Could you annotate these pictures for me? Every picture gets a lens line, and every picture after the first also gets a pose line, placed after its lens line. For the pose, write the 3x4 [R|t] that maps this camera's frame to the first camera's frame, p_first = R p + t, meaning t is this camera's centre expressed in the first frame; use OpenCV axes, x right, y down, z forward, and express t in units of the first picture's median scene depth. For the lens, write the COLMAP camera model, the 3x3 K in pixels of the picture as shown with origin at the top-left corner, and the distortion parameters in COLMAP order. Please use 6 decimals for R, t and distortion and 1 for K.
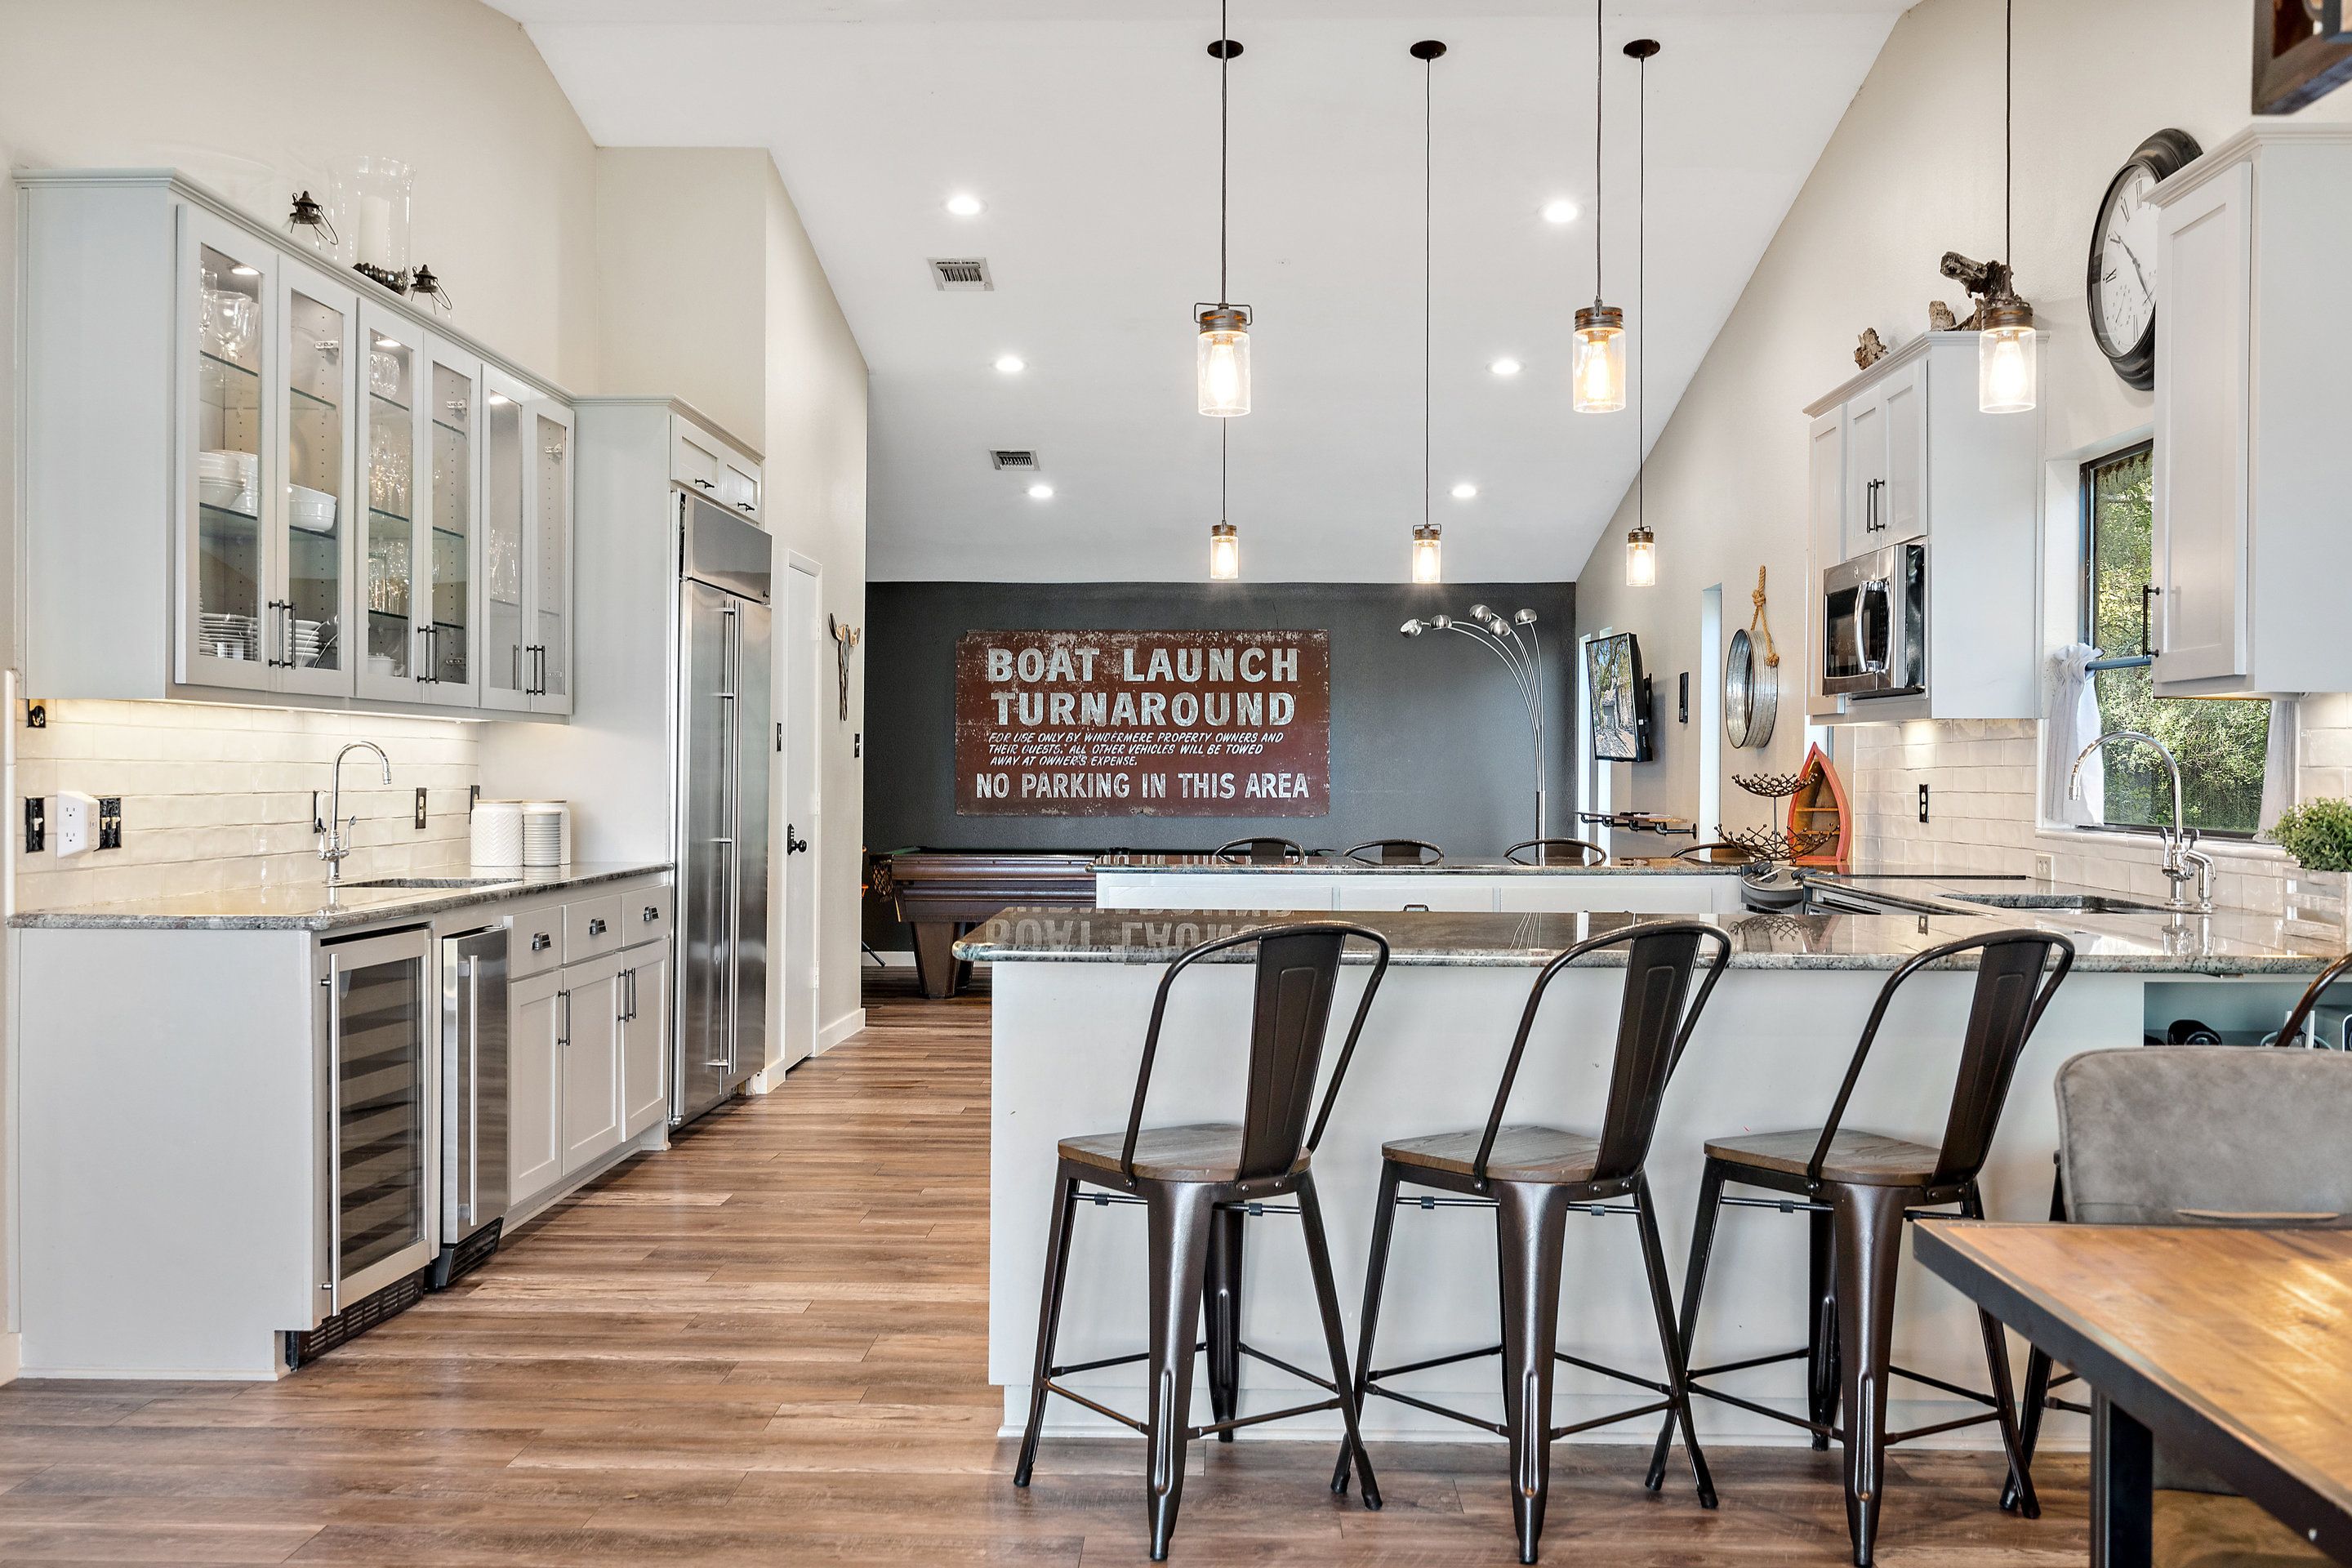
lens RADIAL K [[2260.0, 0, 1253.1], [0, 2260.0, 754.6], [0, 0, 1]] dist [-0.005208, 0.000000]
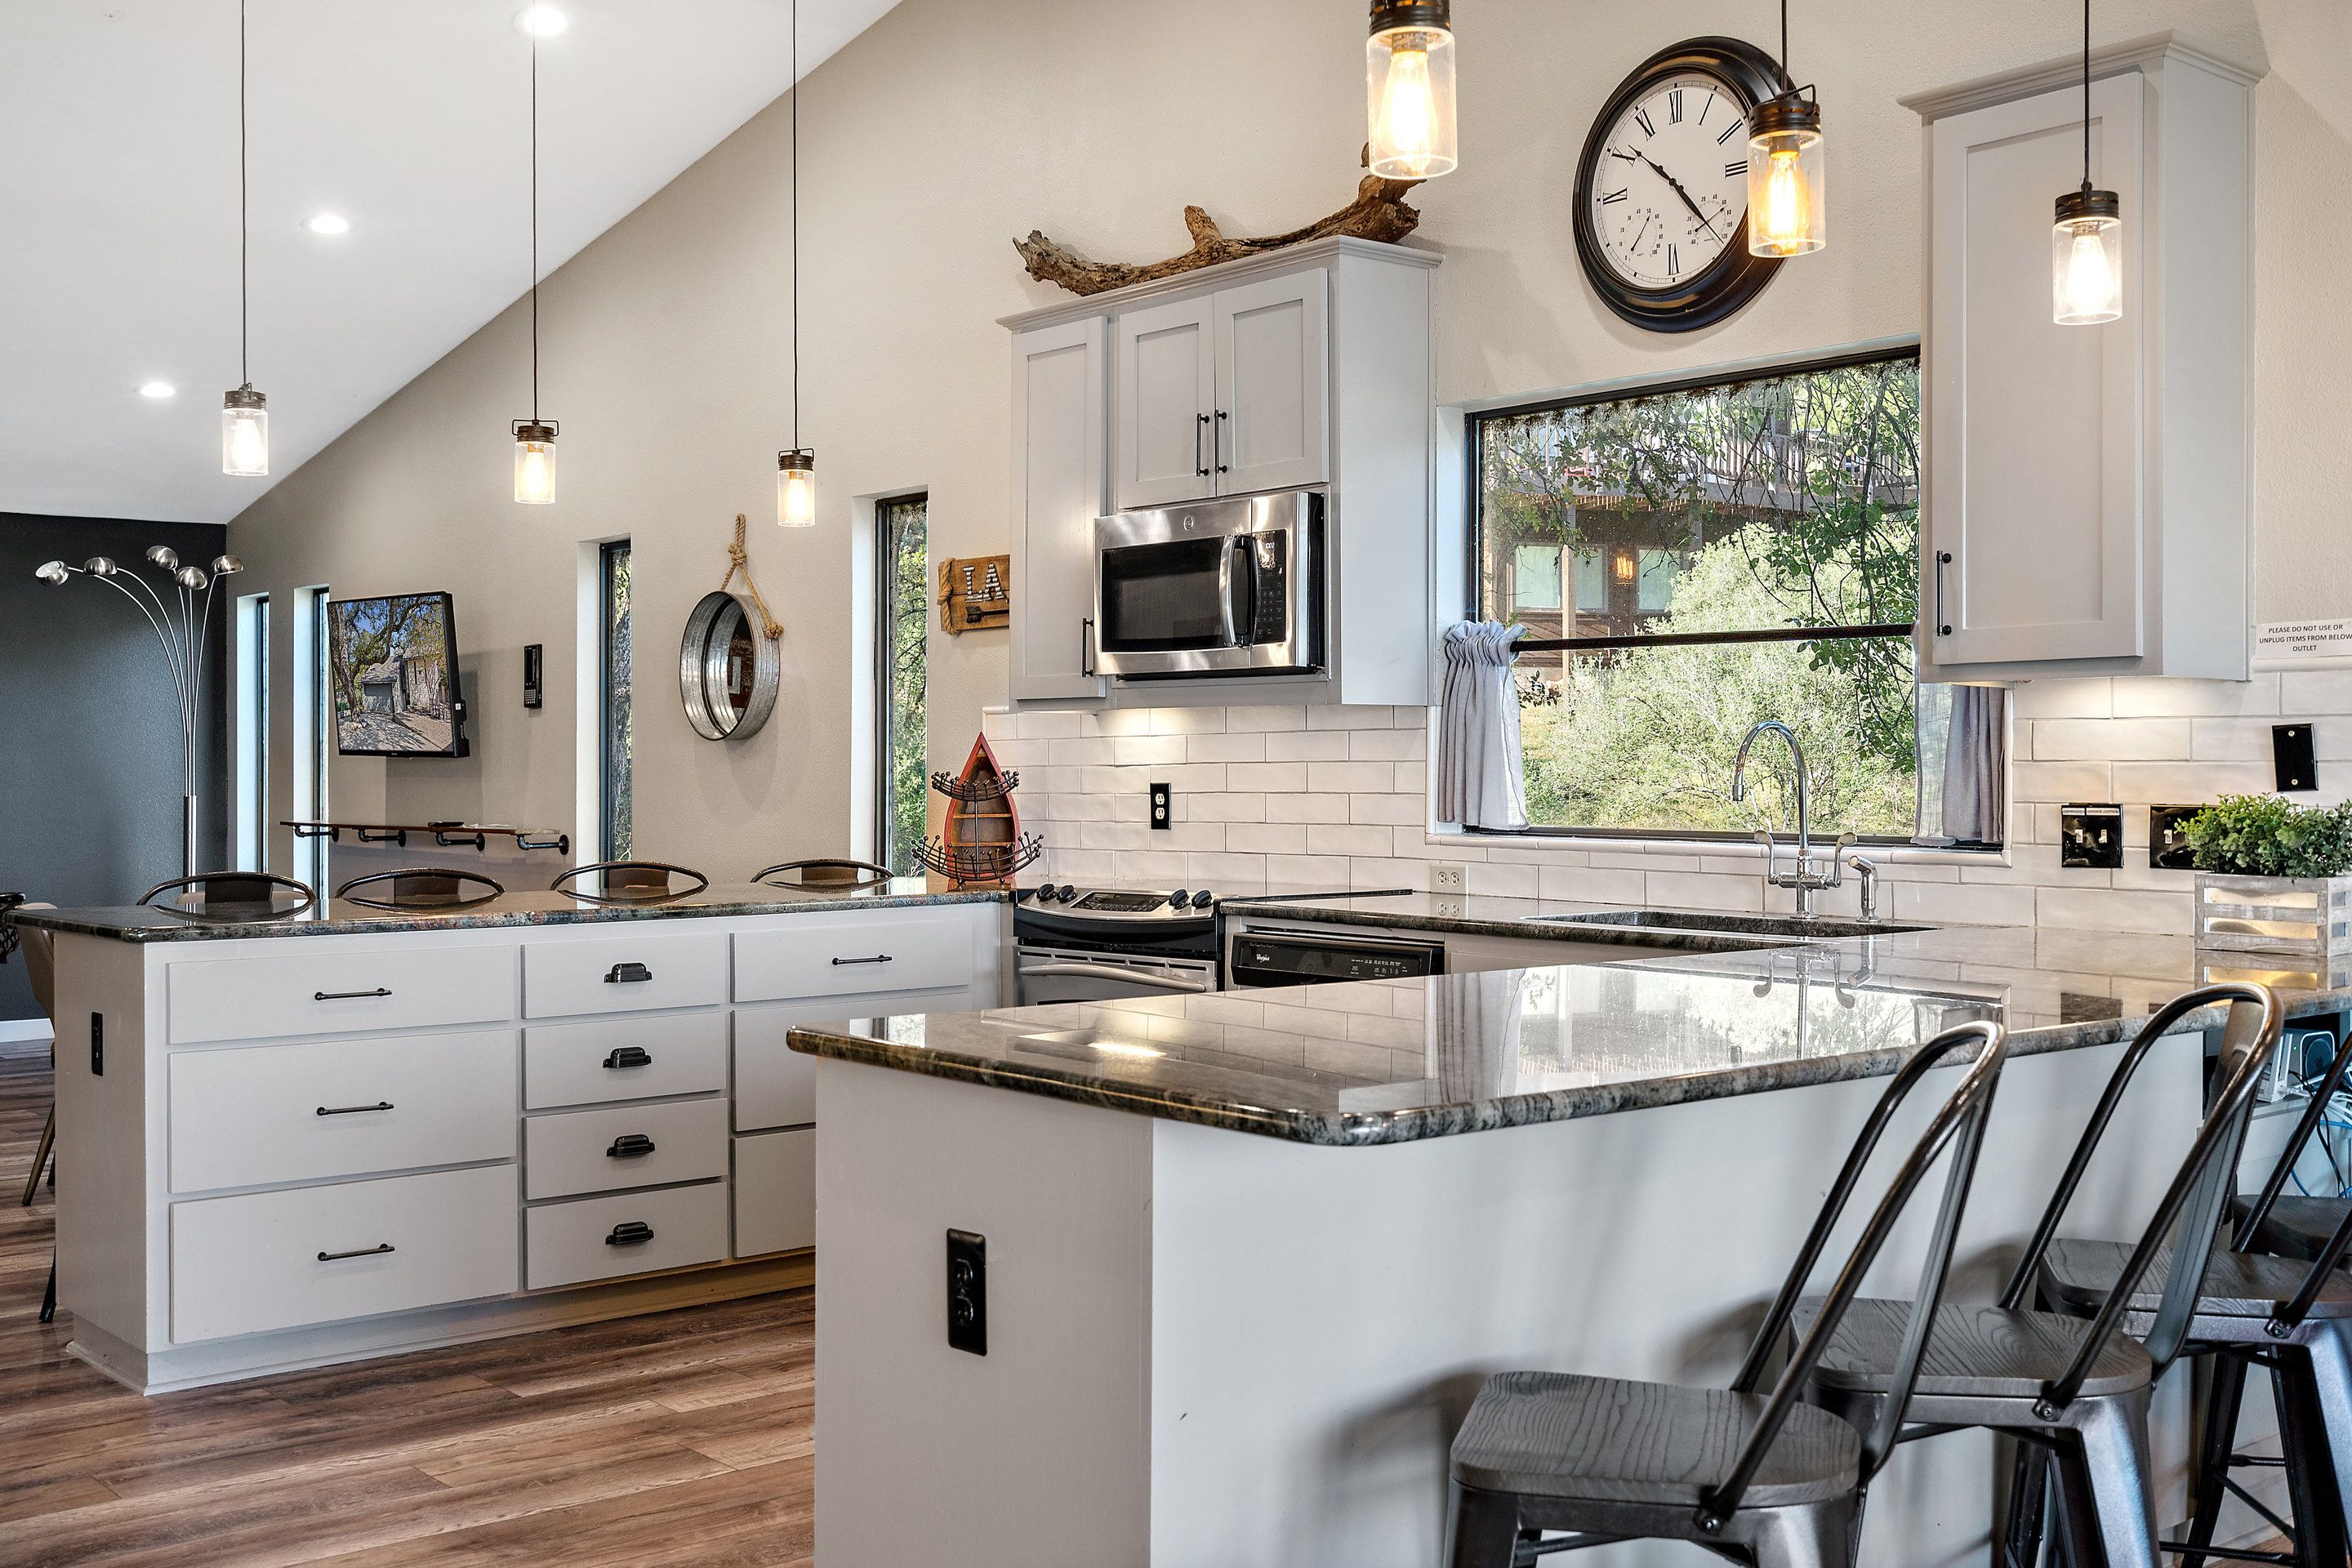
lens RADIAL K [[2358.5, 0, 1171.0], [0, 2358.5, 768.4], [0, 0, 1]] dist [0.007912, 0.000000]
pose [[0.757056, -0.004759, 0.653333, -0.210217], [-0.000512, 0.999969, 0.007877, 0.000530], [-0.653350, -0.006298, 0.757030, 0.259491]]
